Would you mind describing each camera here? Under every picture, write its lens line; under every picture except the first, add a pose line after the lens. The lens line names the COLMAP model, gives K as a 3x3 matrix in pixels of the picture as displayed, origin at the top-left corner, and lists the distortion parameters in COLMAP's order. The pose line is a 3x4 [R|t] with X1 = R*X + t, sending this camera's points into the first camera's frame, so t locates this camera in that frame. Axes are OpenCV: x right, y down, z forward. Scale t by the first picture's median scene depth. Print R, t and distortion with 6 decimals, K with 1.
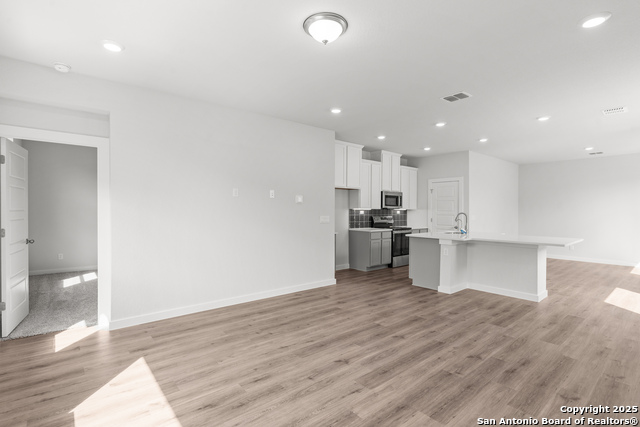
lens RADIAL K [[310.2, 0, 318.1], [0, 310.2, 213.6], [0, 0, 1]] dist [-0.010292, 0.004021]
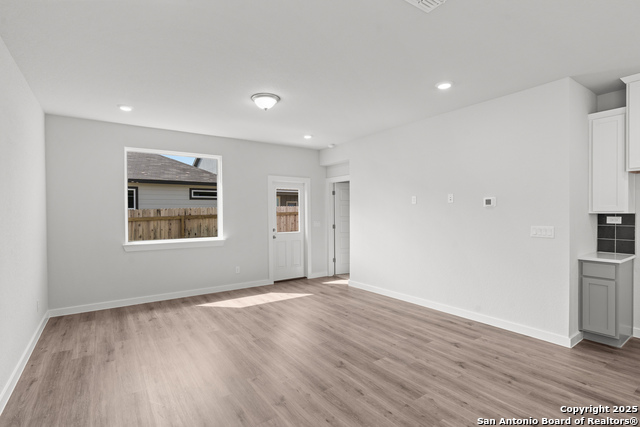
lens RADIAL K [[310.2, 0, 313.3], [0, 310.2, 216.9], [0, 0, 1]] dist [-0.010292, 0.004021]
pose [[-0.099585, 0.008239, -0.994995, 0.780794], [-0.005333, 0.999947, 0.008814, -0.016078], [0.995015, 0.006184, -0.099535, 0.697013]]
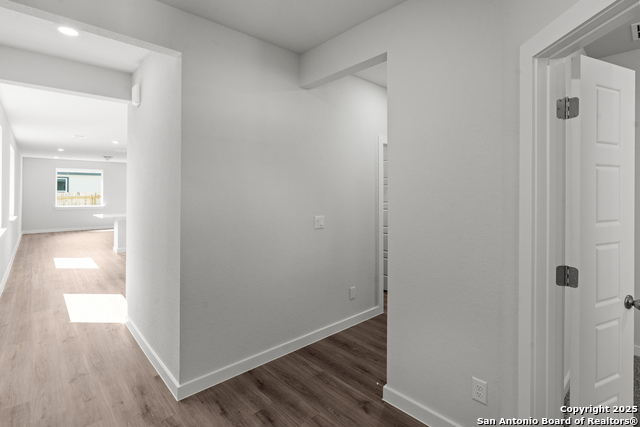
lens RADIAL K [[310.2, 0, 320.1], [0, 310.2, 192.3], [0, 0, 1]] dist [-0.010292, 0.004021]
pose [[0.040990, -0.012305, -0.999084, 2.420572], [-0.014607, 0.999810, -0.012913, -0.031370], [0.999053, 0.015123, 0.040803, 2.021543]]
